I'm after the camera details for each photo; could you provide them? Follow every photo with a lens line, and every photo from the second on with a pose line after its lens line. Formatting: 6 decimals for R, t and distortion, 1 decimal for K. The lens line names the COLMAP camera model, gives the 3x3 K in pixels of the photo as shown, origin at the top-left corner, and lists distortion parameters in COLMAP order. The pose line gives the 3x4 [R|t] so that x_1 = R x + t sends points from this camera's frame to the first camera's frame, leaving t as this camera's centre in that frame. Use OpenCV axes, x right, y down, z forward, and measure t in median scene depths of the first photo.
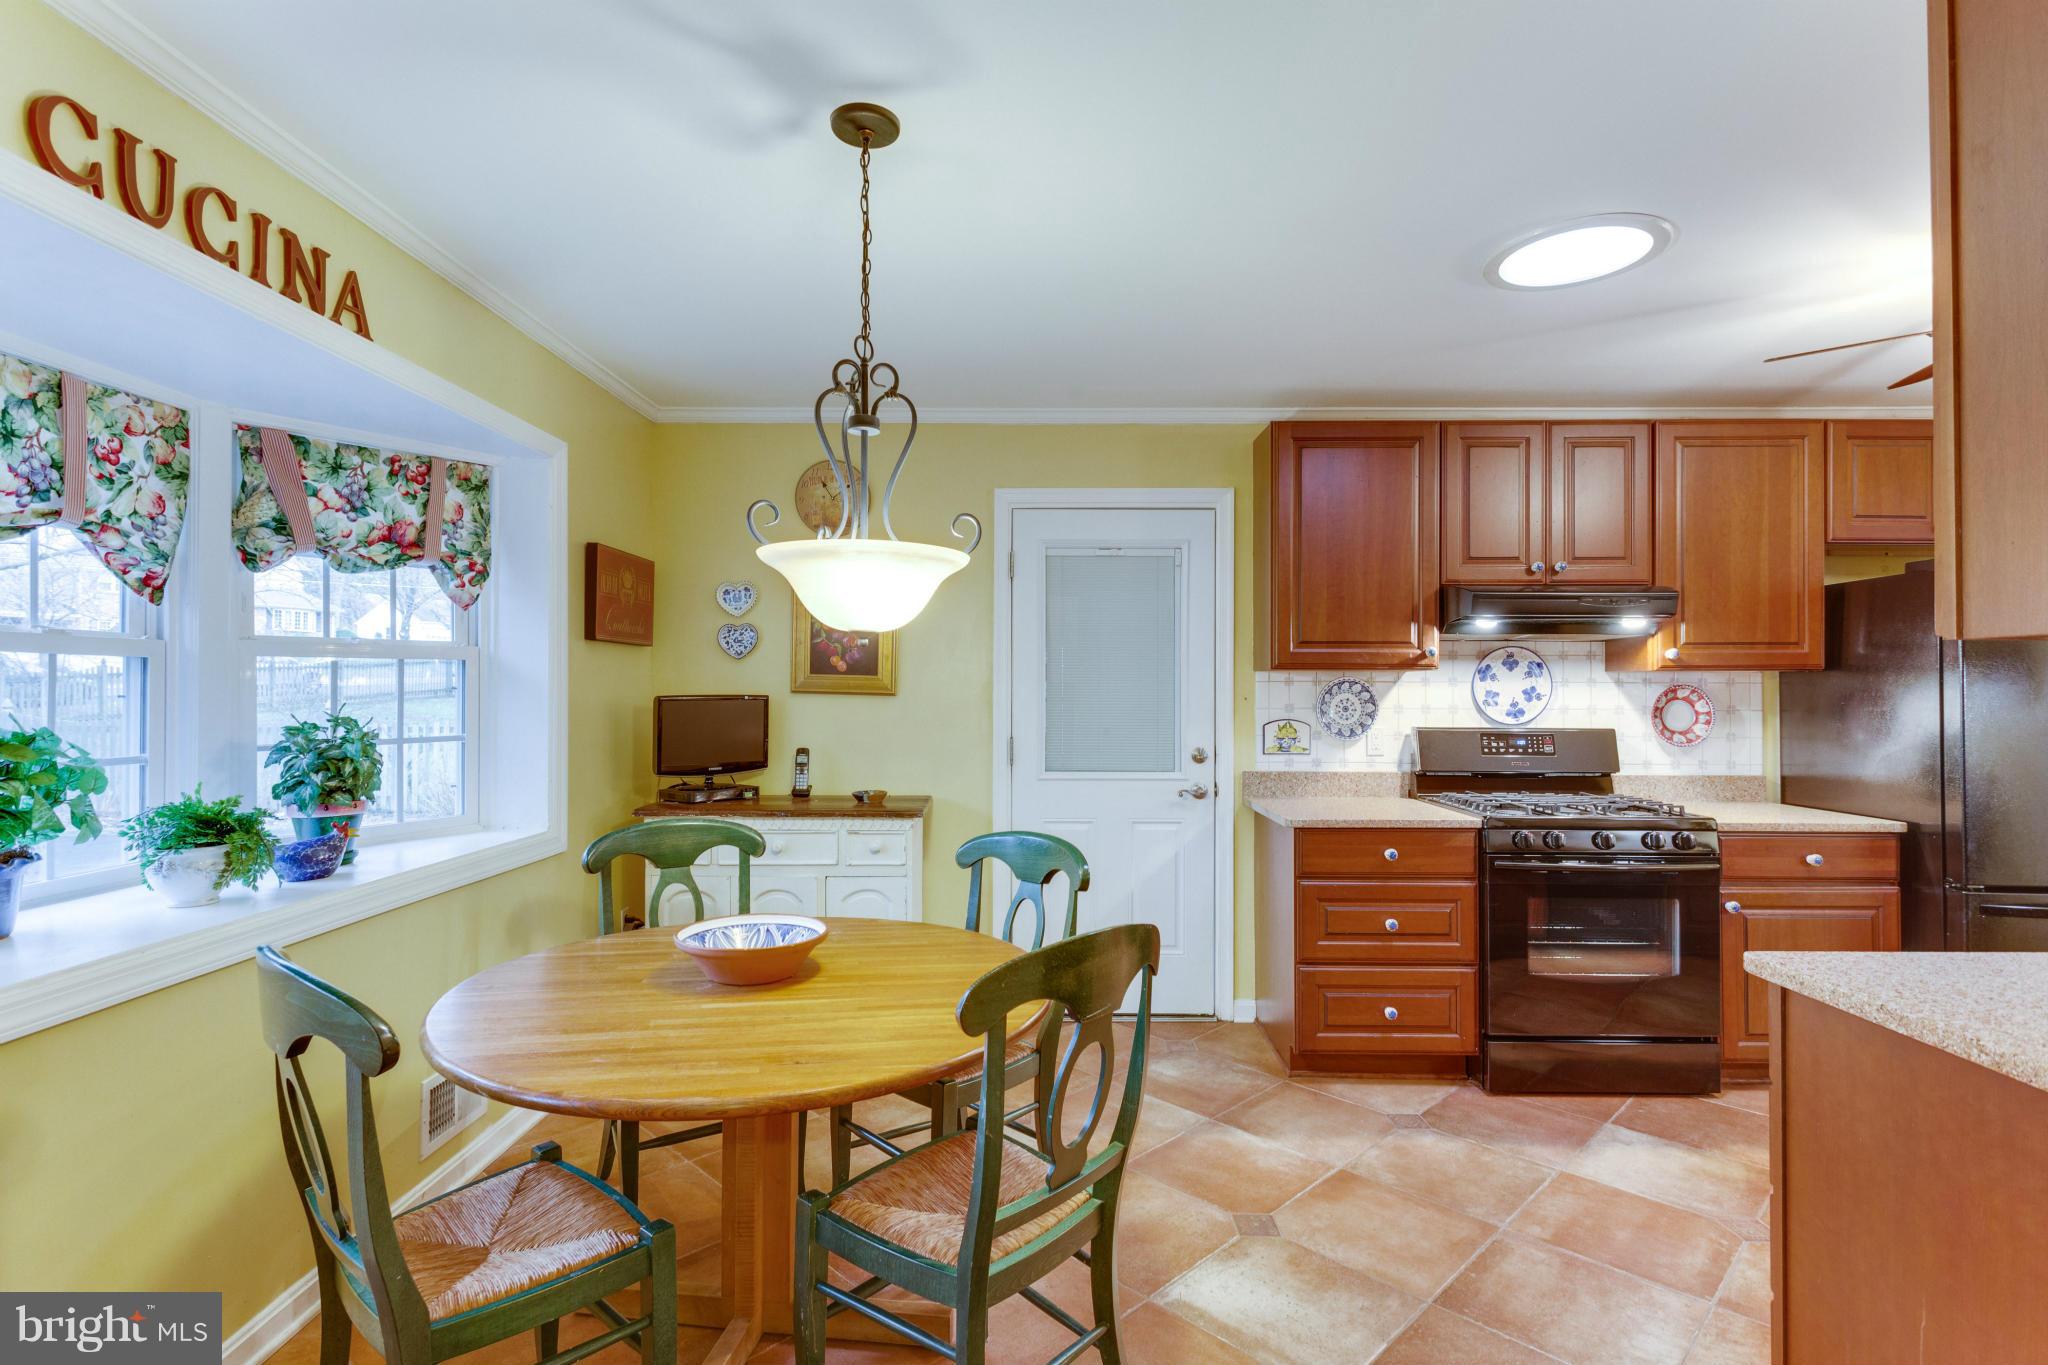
lens RADIAL K [[995.3, 0, 992.1], [0, 995.3, 676.9], [0, 0, 1]] dist [0.011096, -0.006803]
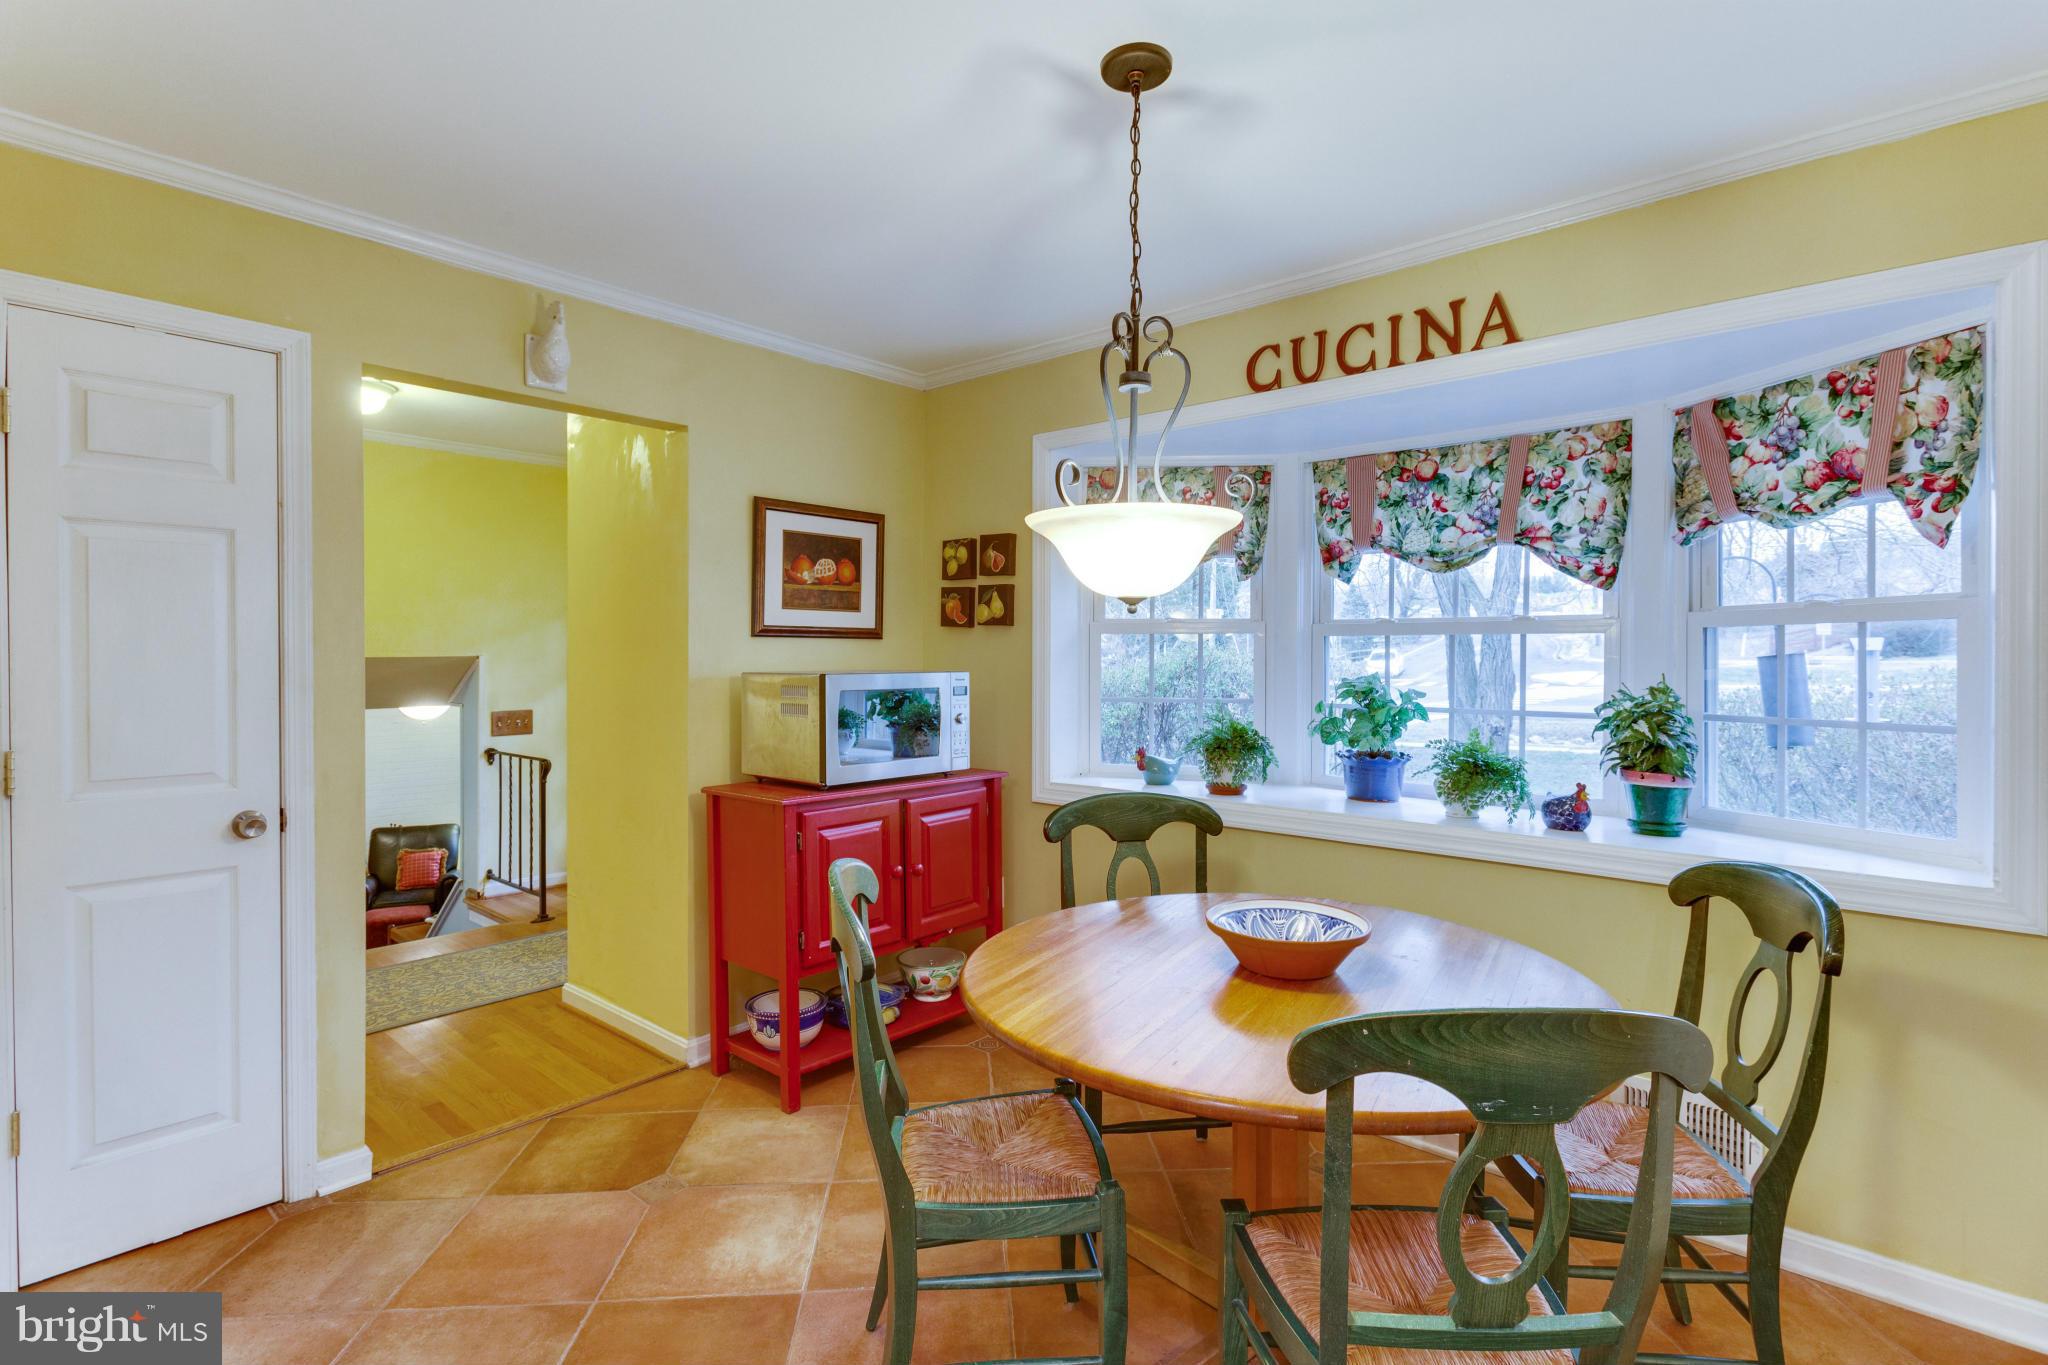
lens RADIAL K [[995.3, 0, 1017.7], [0, 995.3, 661.4], [0, 0, 1]] dist [0.011096, -0.006803]
pose [[-0.637117, 0.000294, -0.770767, 0.369170], [0.006900, 0.999962, -0.005322, 0.010711], [0.770736, -0.008708, -0.637095, 0.817400]]
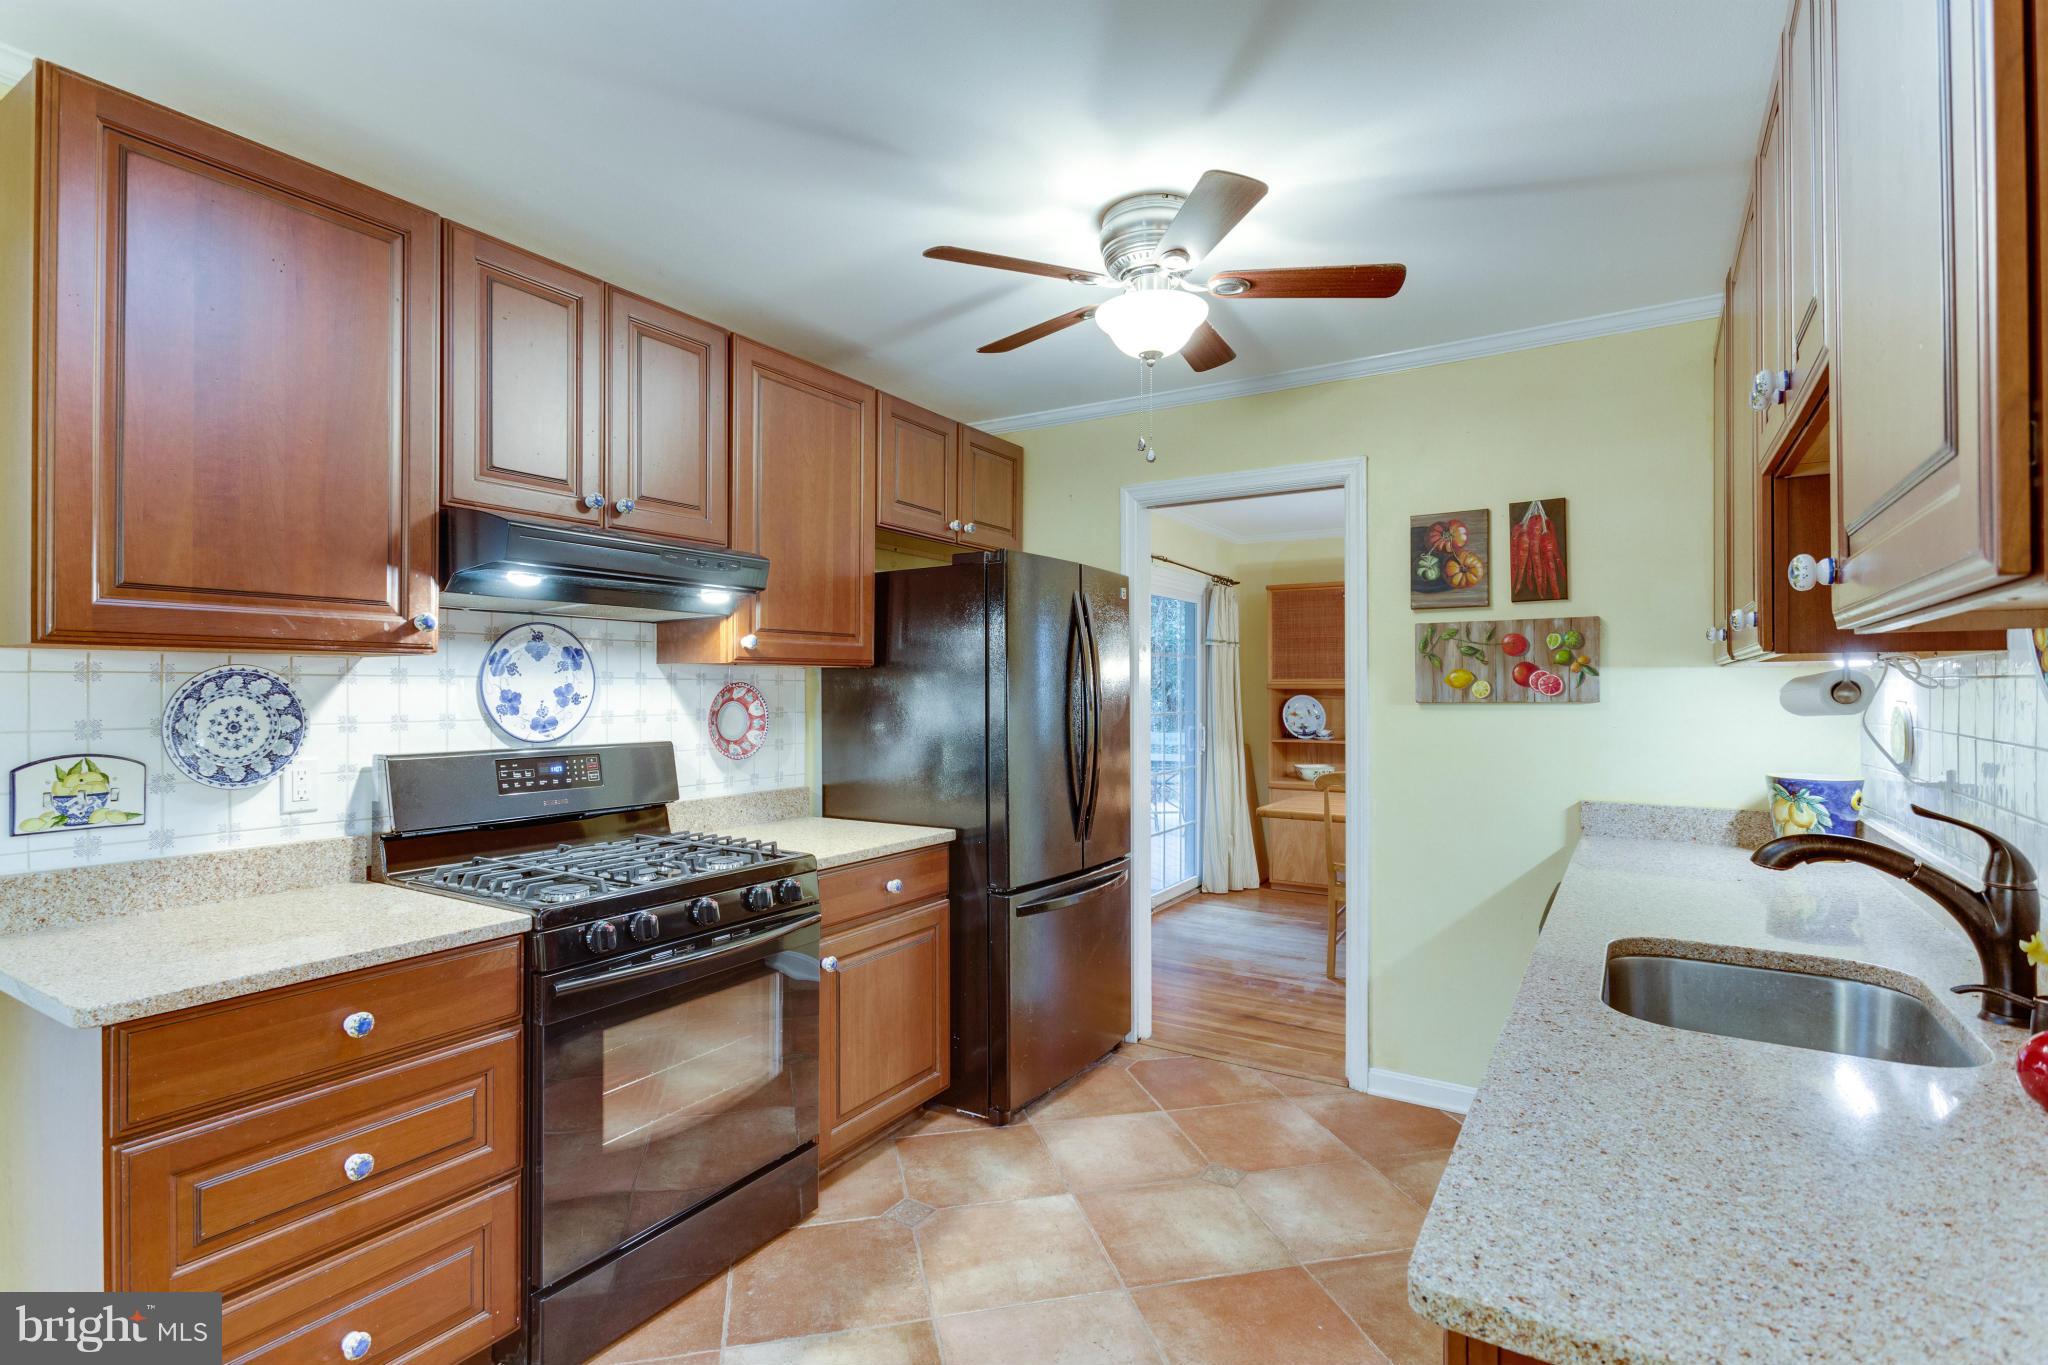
lens RADIAL K [[995.3, 0, 1037.1], [0, 995.3, 686.9], [0, 0, 1]] dist [0.011096, -0.006803]
pose [[0.499904, -0.000430, 0.866081, 0.127135], [-0.011429, 0.999910, 0.007093, 0.003434], [-0.866006, -0.013444, 0.499853, 0.422348]]
